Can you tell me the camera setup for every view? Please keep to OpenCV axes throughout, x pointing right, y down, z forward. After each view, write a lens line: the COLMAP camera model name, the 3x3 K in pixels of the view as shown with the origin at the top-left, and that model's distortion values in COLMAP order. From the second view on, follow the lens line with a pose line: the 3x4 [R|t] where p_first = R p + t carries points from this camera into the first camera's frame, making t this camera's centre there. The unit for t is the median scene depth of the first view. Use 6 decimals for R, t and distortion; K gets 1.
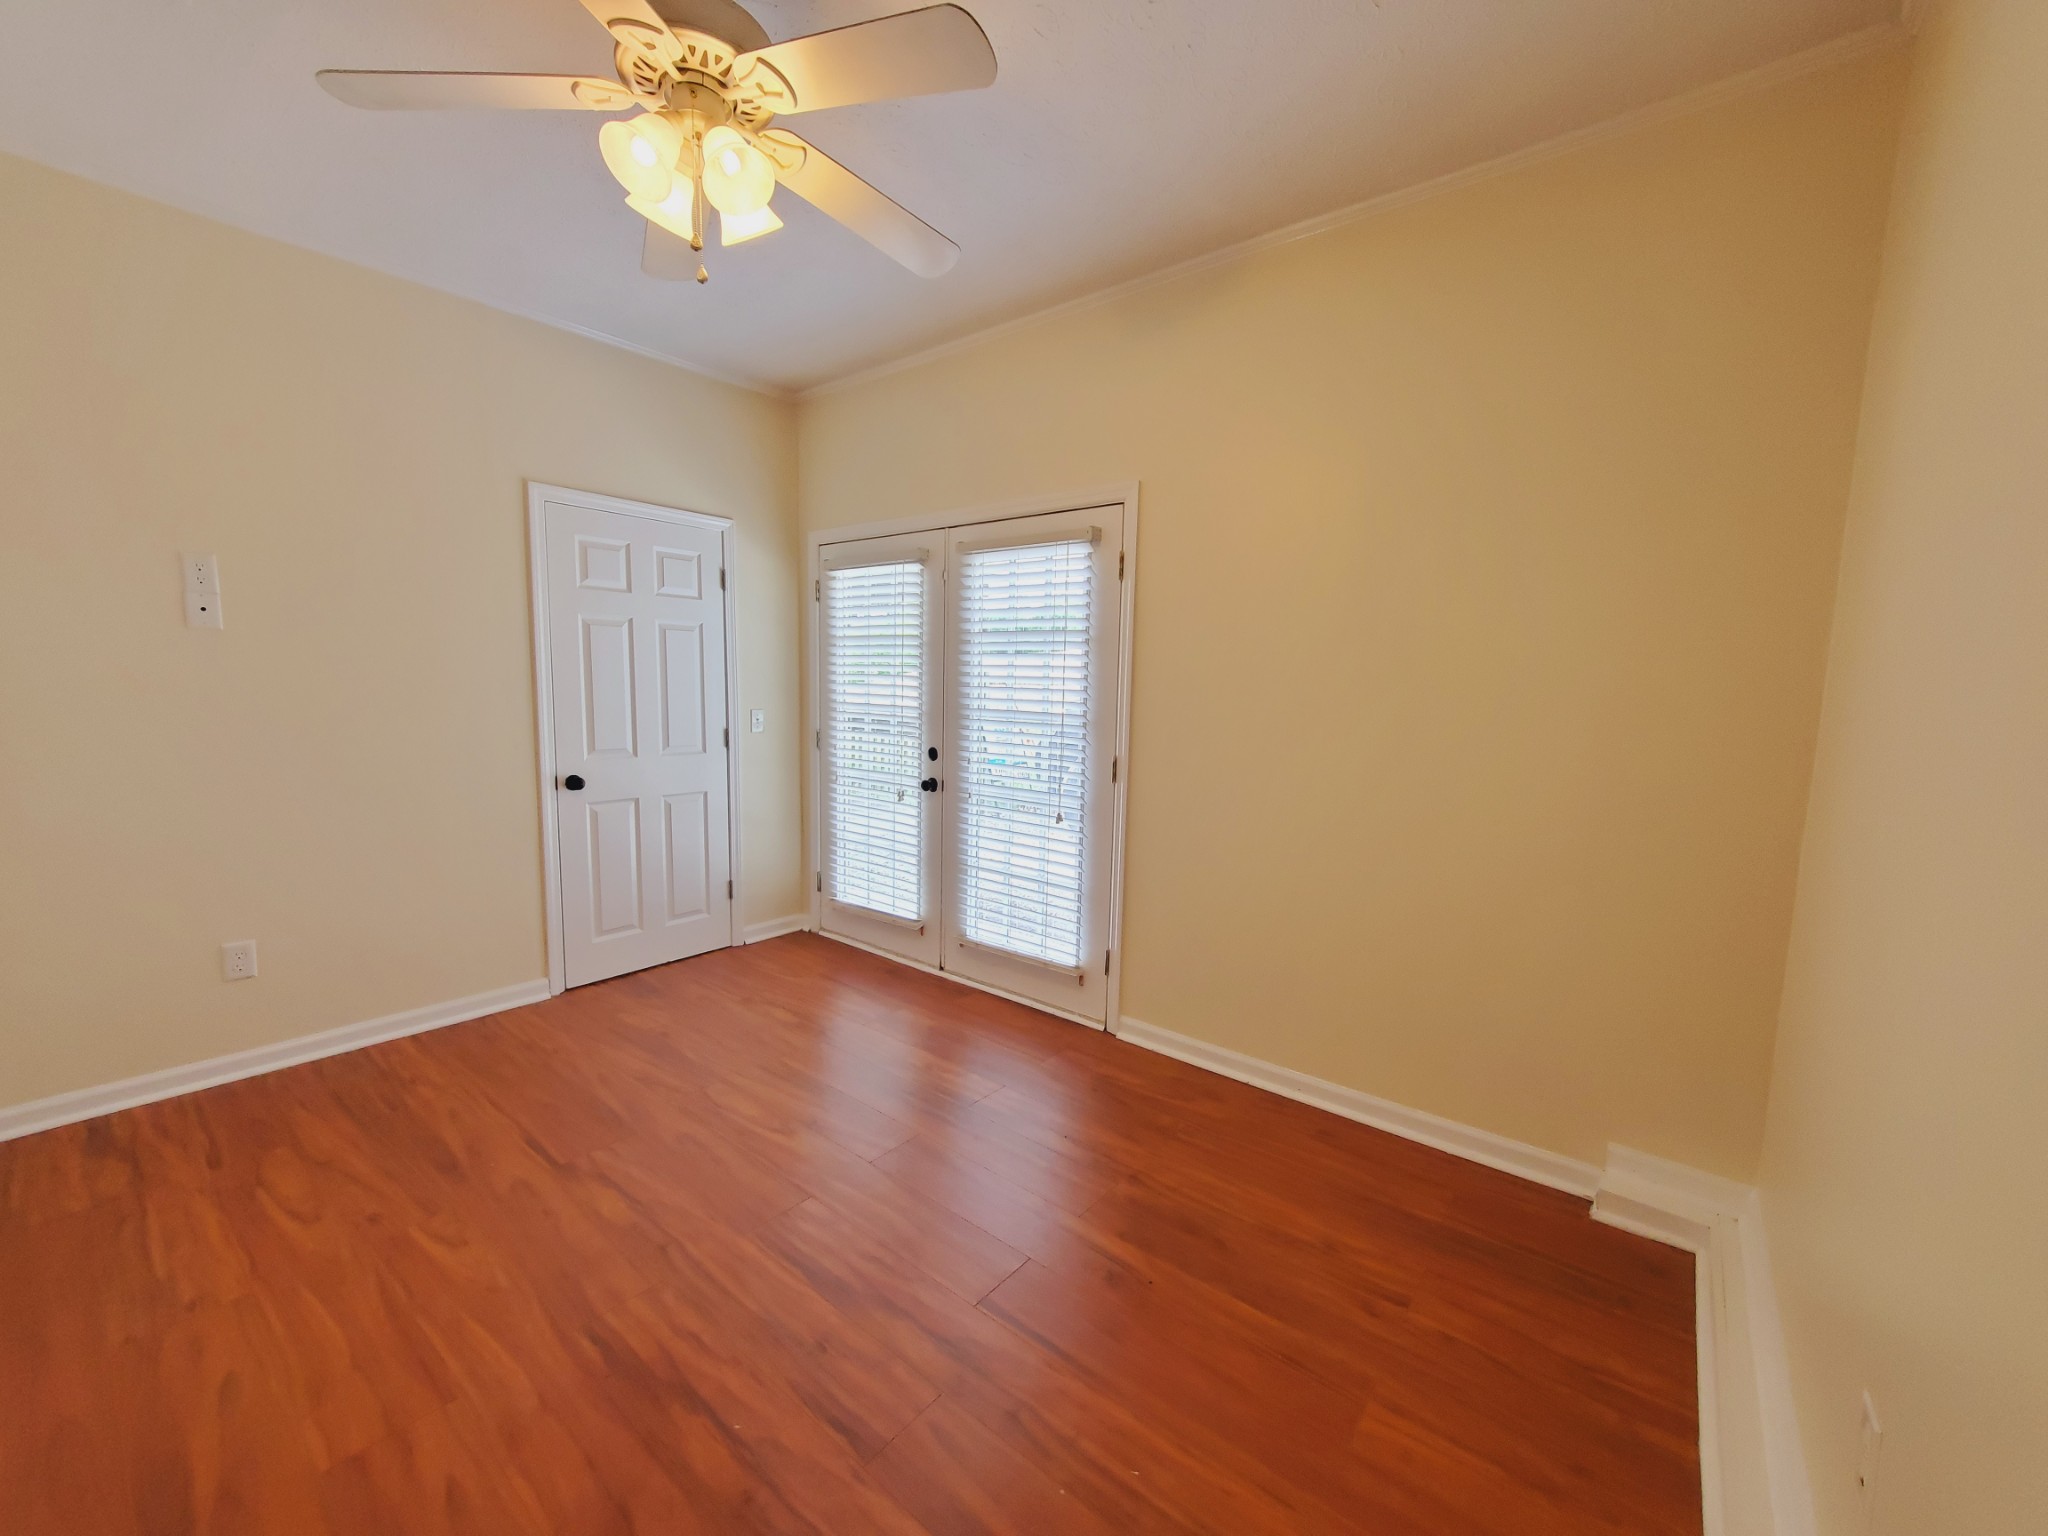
lens RADIAL K [[807.4, 0, 1024.0], [0, 807.4, 768.0], [0, 0, 1]] dist [0.005529, -0.000033]
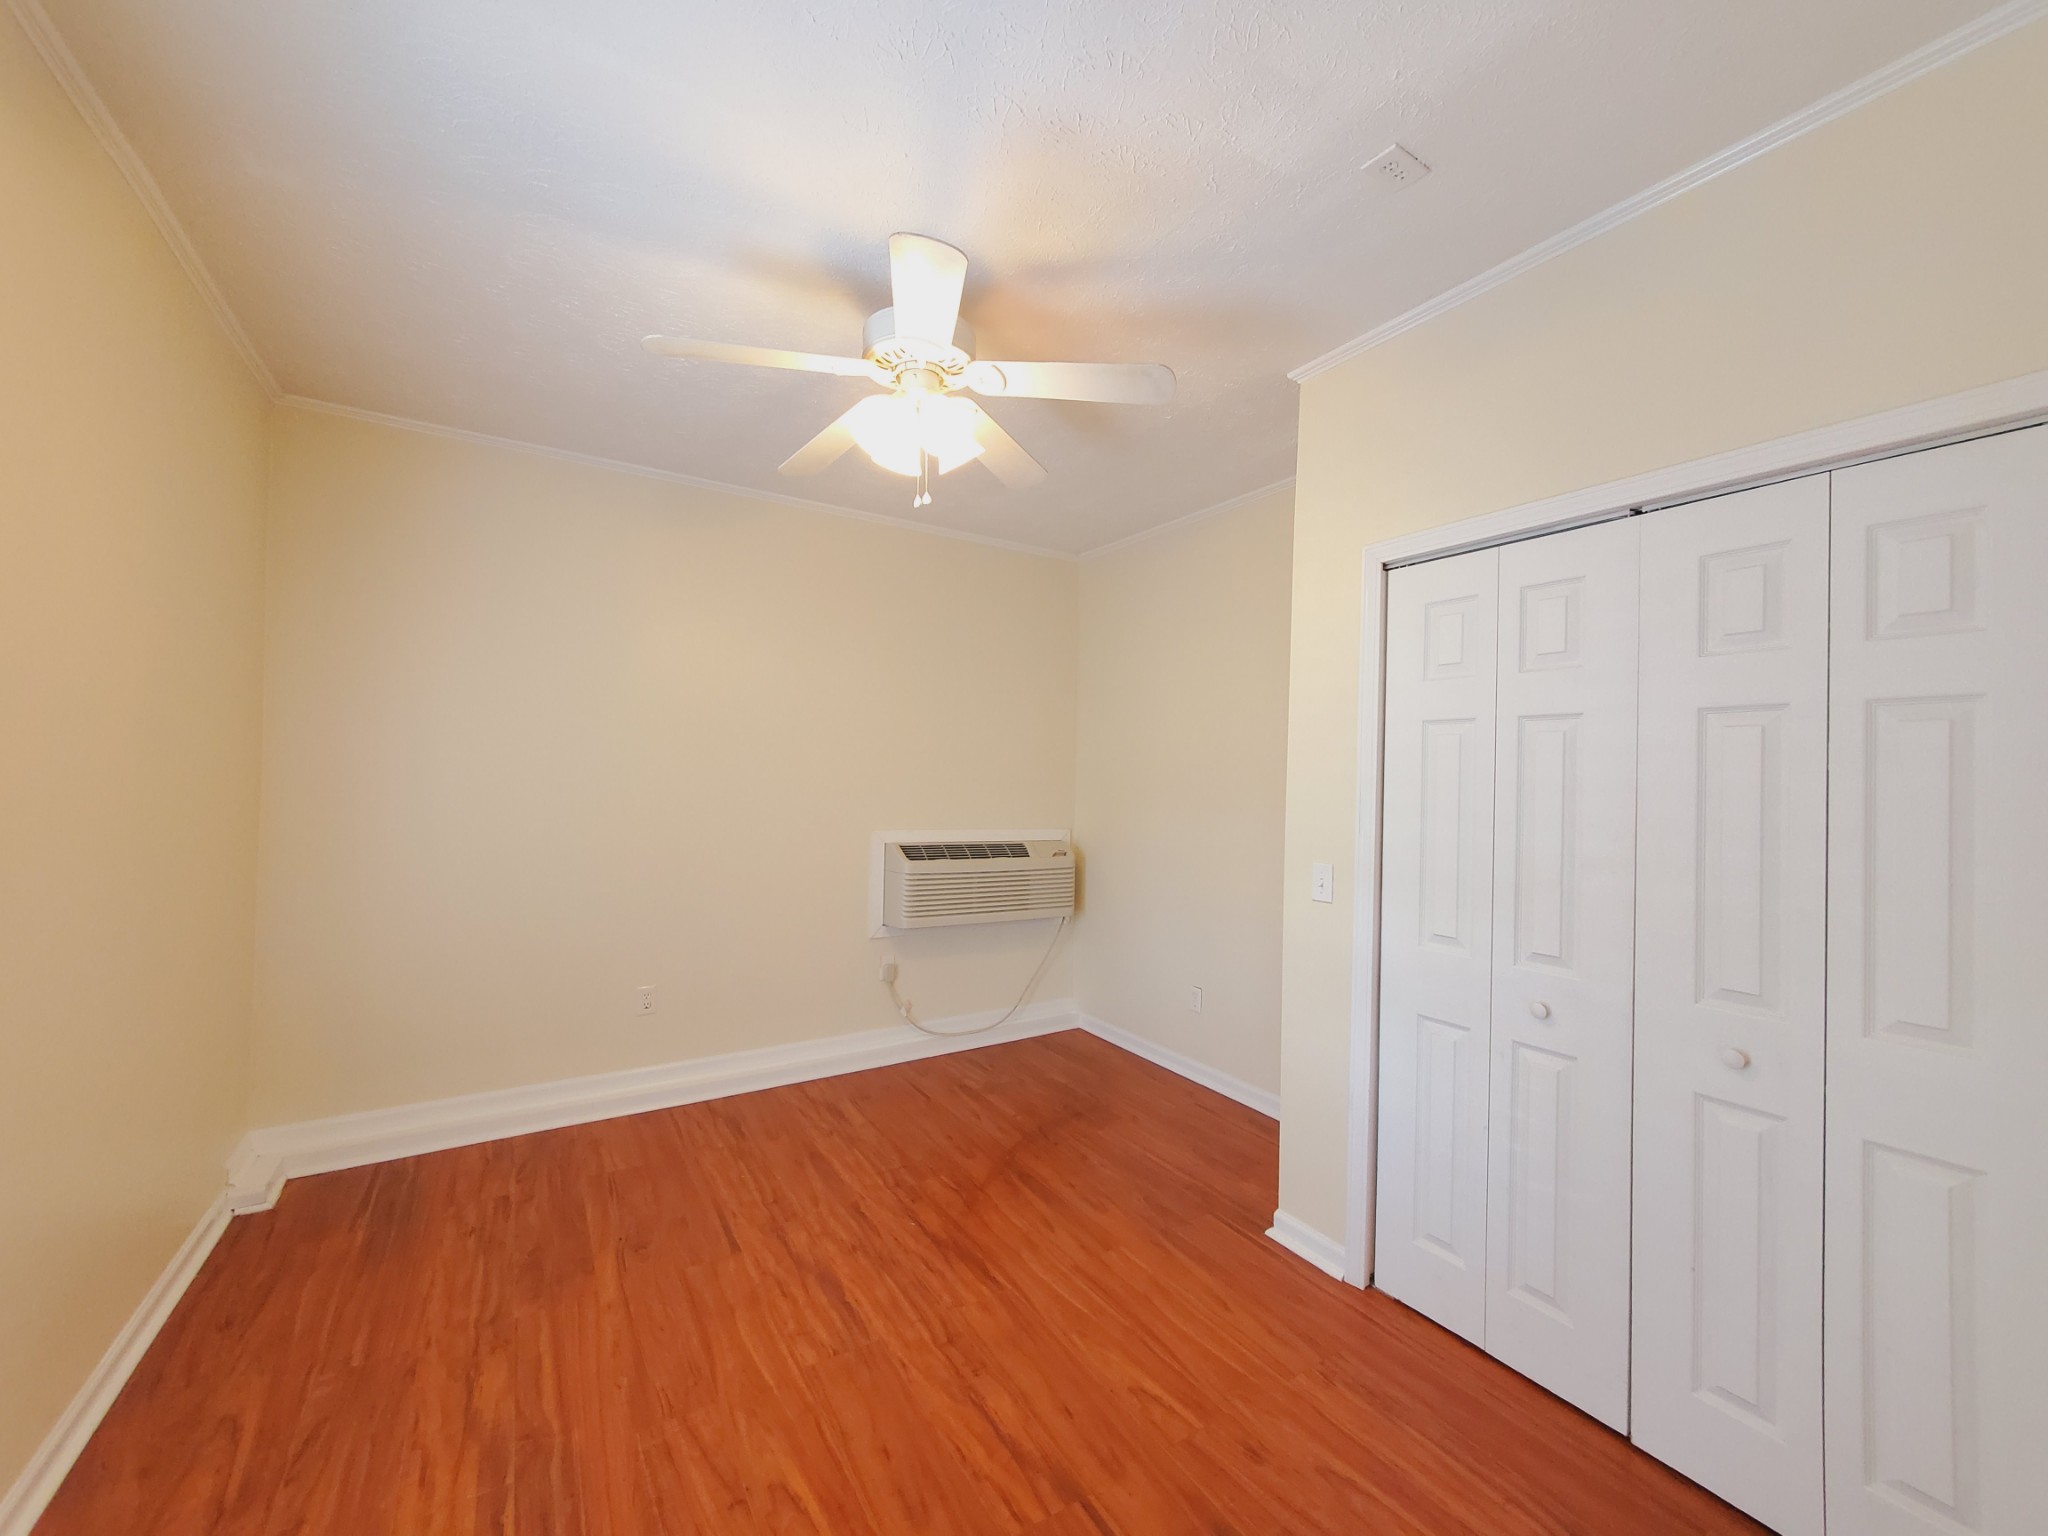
lens RADIAL K [[807.4, 0, 1024.0], [0, 807.4, 768.0], [0, 0, 1]] dist [0.005529, -0.000033]
pose [[-0.944048, -0.032942, 0.328158, -0.904846], [-0.002632, 0.995720, 0.092383, -0.277060], [-0.329797, 0.086350, -0.940094, 1.997437]]
